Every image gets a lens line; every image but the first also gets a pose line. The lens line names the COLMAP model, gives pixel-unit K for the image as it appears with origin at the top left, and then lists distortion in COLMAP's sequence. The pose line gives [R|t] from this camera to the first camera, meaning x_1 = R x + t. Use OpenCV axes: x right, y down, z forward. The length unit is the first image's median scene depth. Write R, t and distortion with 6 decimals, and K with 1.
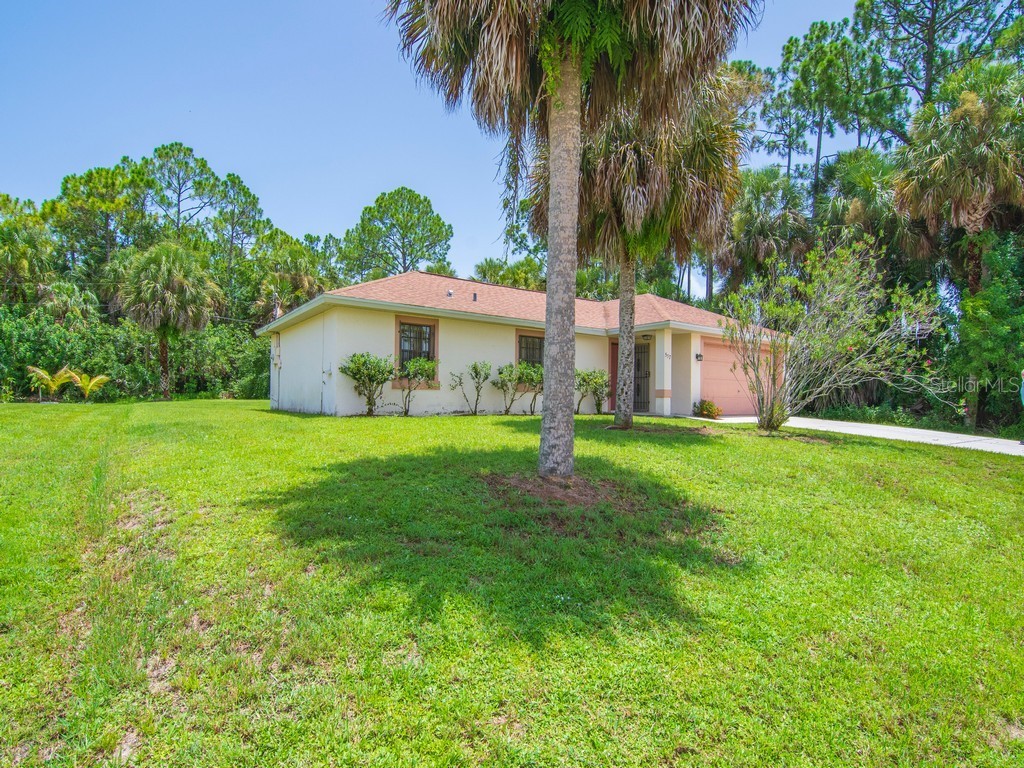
lens RADIAL K [[534.5, 0, 511.8], [0, 534.5, 400.1], [0, 0, 1]] dist [-0.001113, -0.000097]
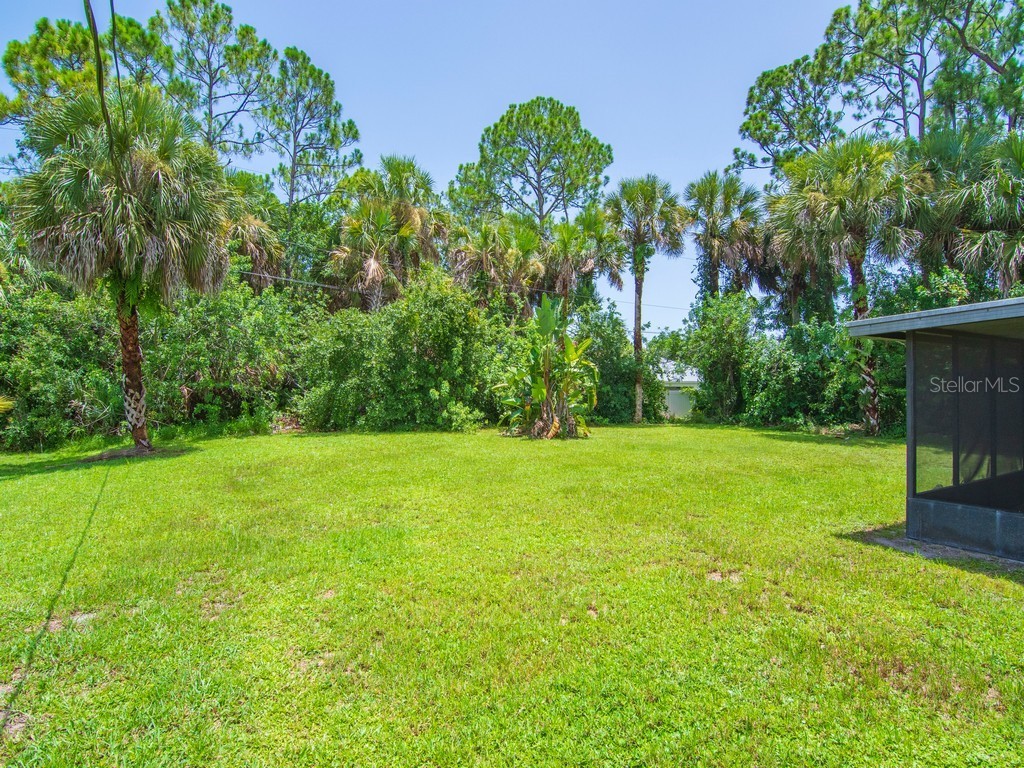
lens RADIAL K [[535.0, 0, 516.4], [0, 535.0, 398.9], [0, 0, 1]] dist [-0.001249, -0.000602]
pose [[0.990428, -0.018644, -0.136767, -0.220172], [0.019869, 0.999774, 0.007598, -0.030830], [0.136594, -0.010243, 0.990574, 0.481468]]
